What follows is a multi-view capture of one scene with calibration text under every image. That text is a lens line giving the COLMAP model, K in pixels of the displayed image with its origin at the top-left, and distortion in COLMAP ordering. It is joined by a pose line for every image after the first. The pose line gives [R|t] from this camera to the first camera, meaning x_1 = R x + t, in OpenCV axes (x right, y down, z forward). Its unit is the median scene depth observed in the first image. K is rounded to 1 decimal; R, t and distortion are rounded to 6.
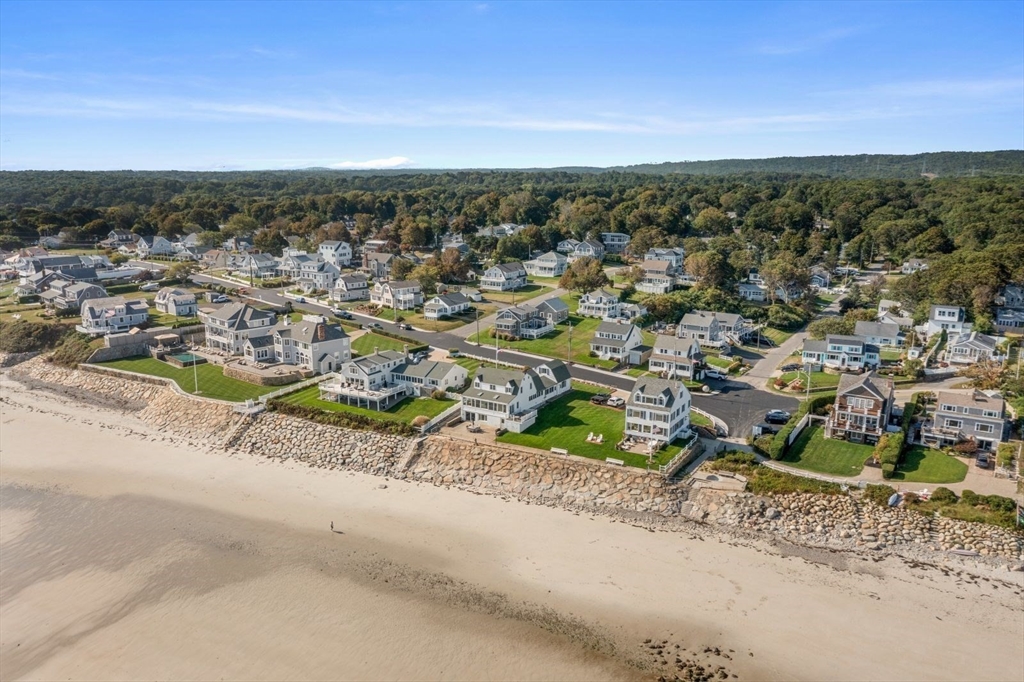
lens RADIAL K [[807.7, 0, 508.8], [0, 807.7, 344.8], [0, 0, 1]] dist [-0.025862, 0.008817]
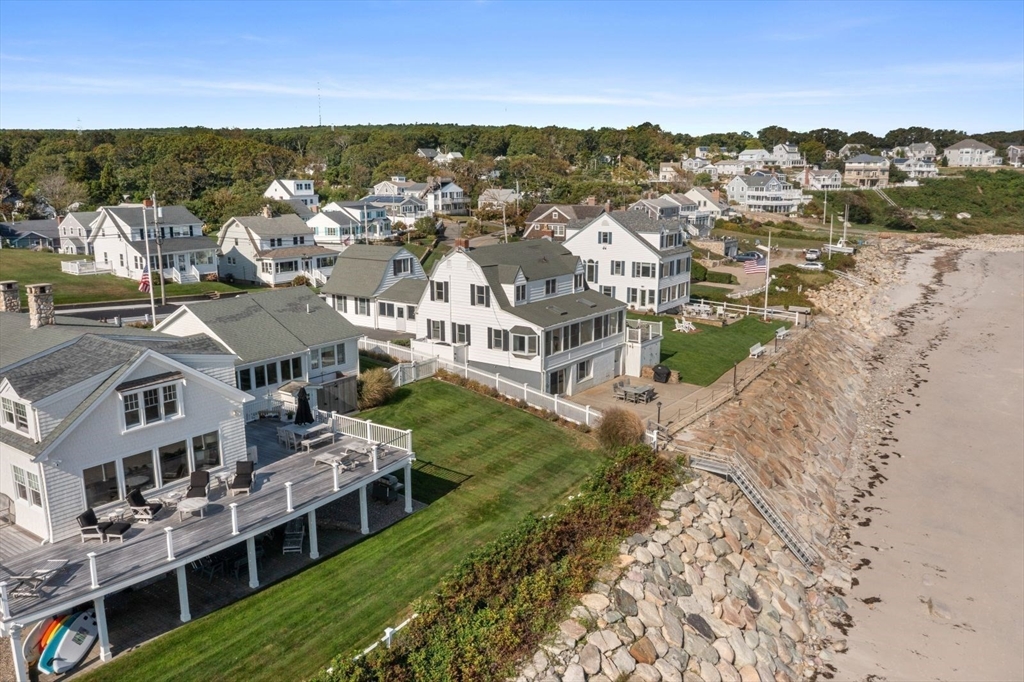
lens RADIAL K [[807.7, 0, 508.8], [0, 807.7, 344.8], [0, 0, 1]] dist [-0.025862, 0.008817]
pose [[0.076318, -0.211915, 0.974304, -0.375709], [0.217247, 0.957212, 0.191180, 0.005494], [-0.973129, 0.197074, 0.119091, 0.989652]]
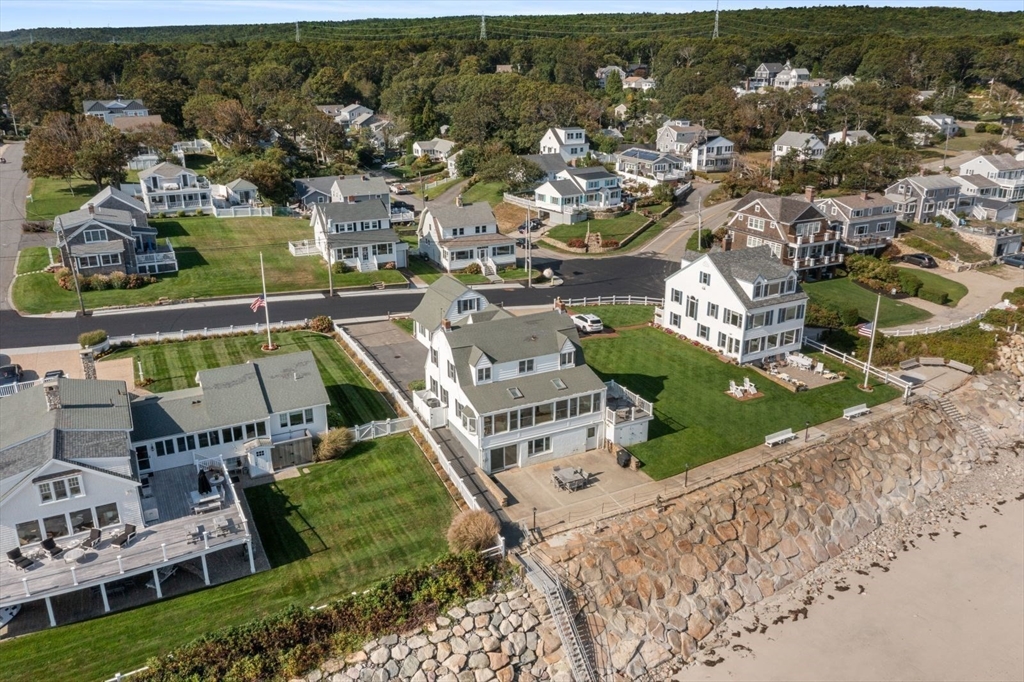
lens RADIAL K [[807.7, 0, 508.8], [0, 807.7, 344.8], [0, 0, 1]] dist [-0.025862, 0.008817]
pose [[0.522134, -0.296197, 0.799777, -0.341669], [0.189333, 0.954612, 0.229933, -0.050553], [-0.831582, 0.031368, 0.554516, 0.793890]]
